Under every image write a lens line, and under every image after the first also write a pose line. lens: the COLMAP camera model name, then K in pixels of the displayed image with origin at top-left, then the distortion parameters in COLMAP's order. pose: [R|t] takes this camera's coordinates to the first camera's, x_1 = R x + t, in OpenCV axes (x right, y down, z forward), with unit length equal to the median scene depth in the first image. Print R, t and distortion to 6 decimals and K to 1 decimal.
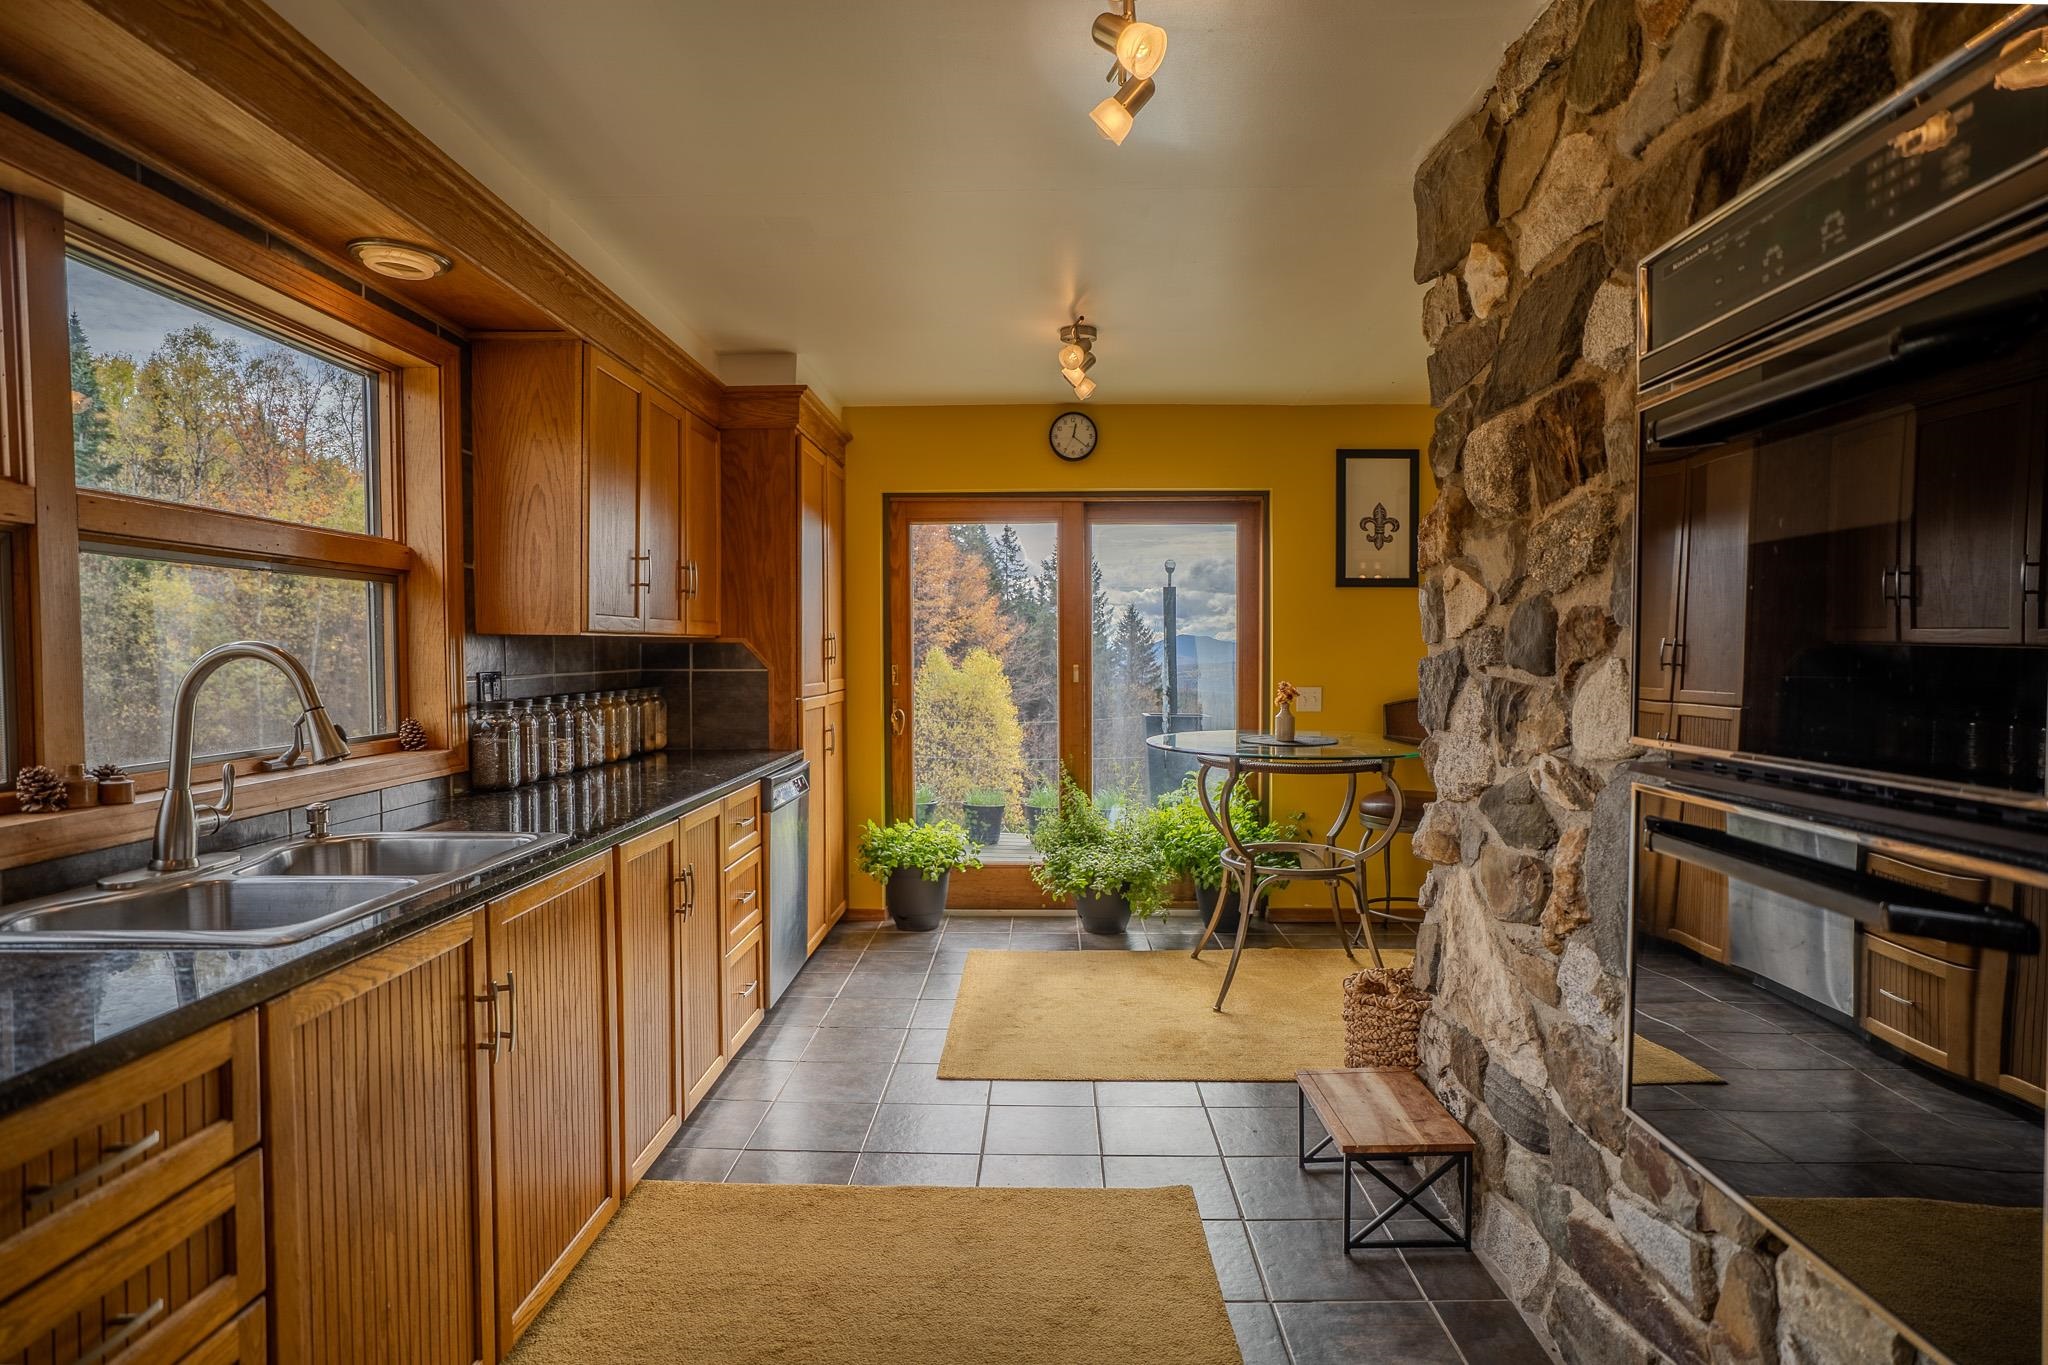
lens RADIAL K [[1064.8, 0, 1012.3], [0, 1064.8, 683.5], [0, 0, 1]] dist [-0.046387, 0.030147]
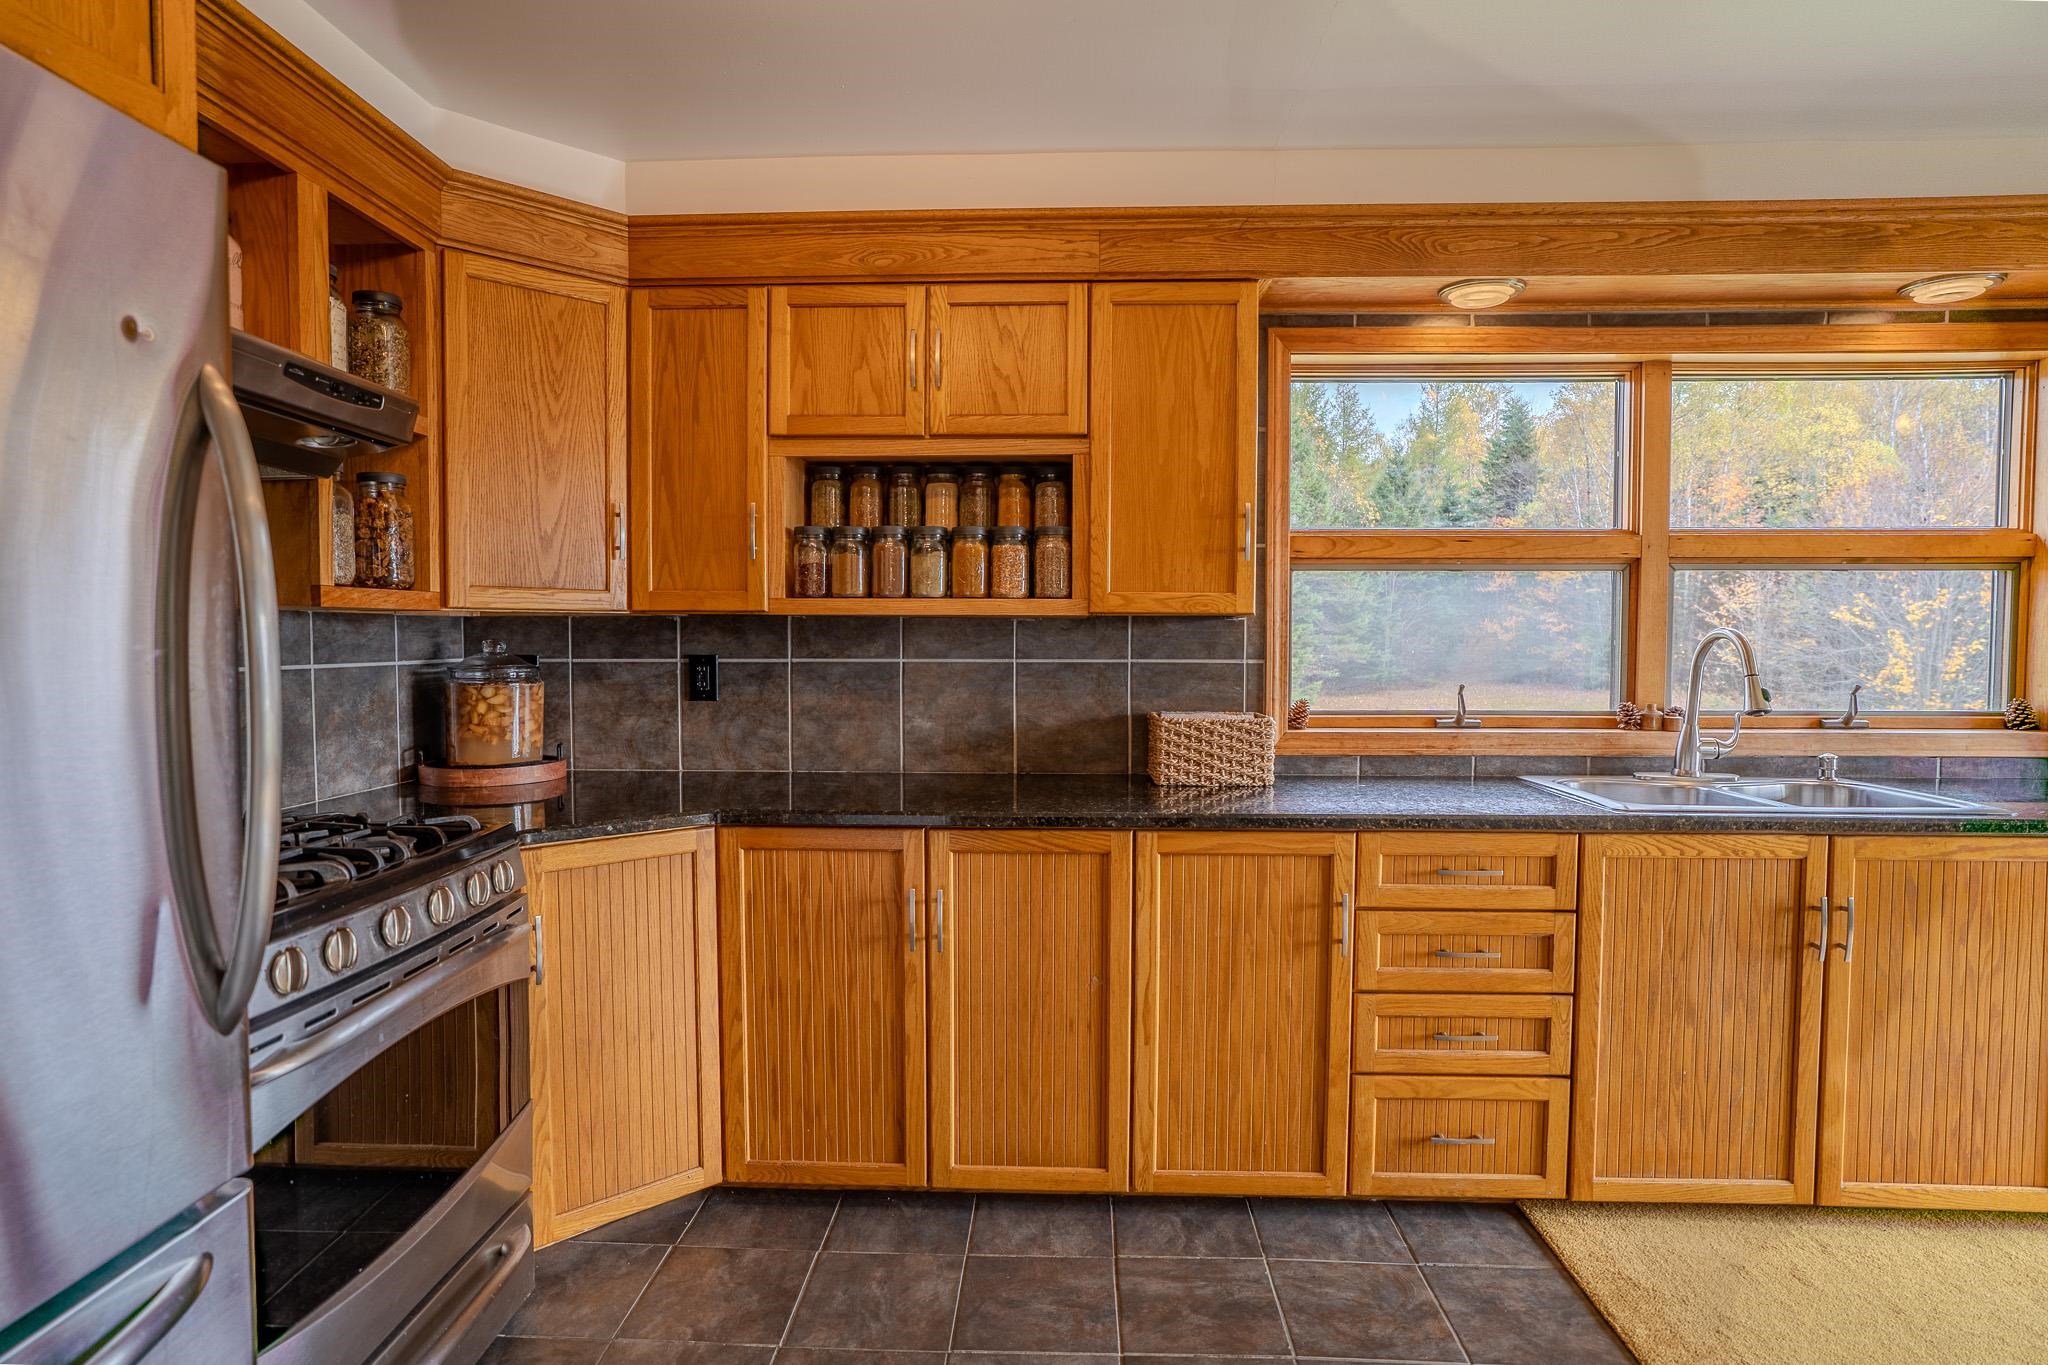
lens RADIAL K [[1082.8, 0, 1026.1], [0, 1082.8, 678.5], [0, 0, 1]] dist [-0.049742, 0.030627]
pose [[-0.024424, 0.046235, -0.998632, 0.607746], [-0.031229, 0.998407, 0.046989, -0.007312], [0.999214, 0.032334, -0.022941, 0.050336]]
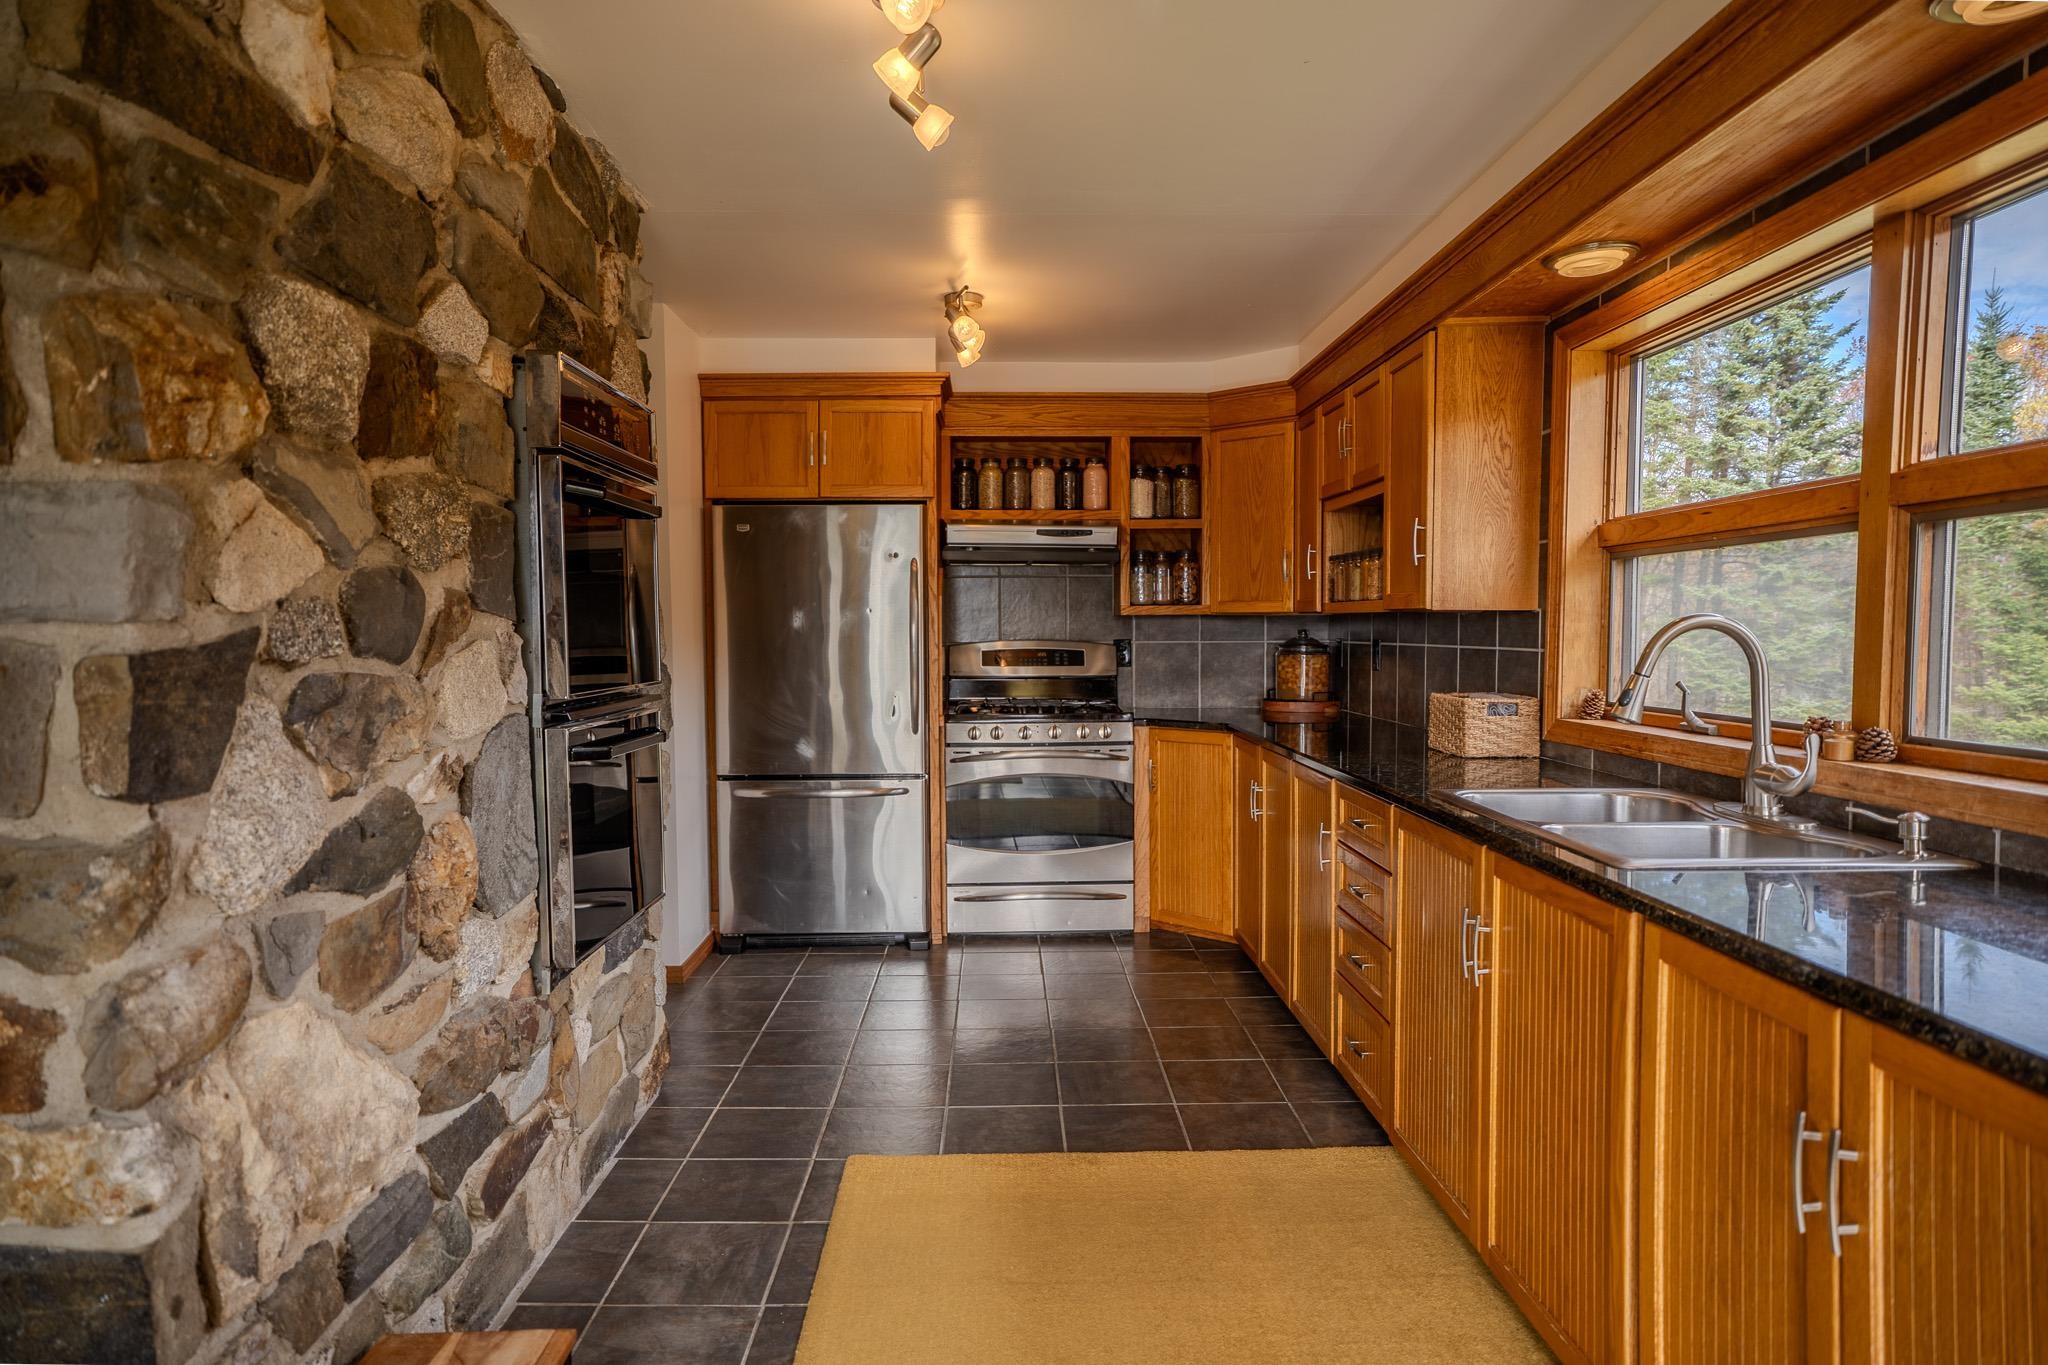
lens RADIAL K [[1198.3, 0, 1024.0], [0, 1198.3, 682.5], [0, 0, 1]] dist [0.000139, 0.052909]
pose [[-0.998898, 0.008932, -0.046077, 0.045673], [0.005356, 0.997005, 0.077154, -0.055115], [0.046628, 0.076822, -0.995954, 1.764137]]
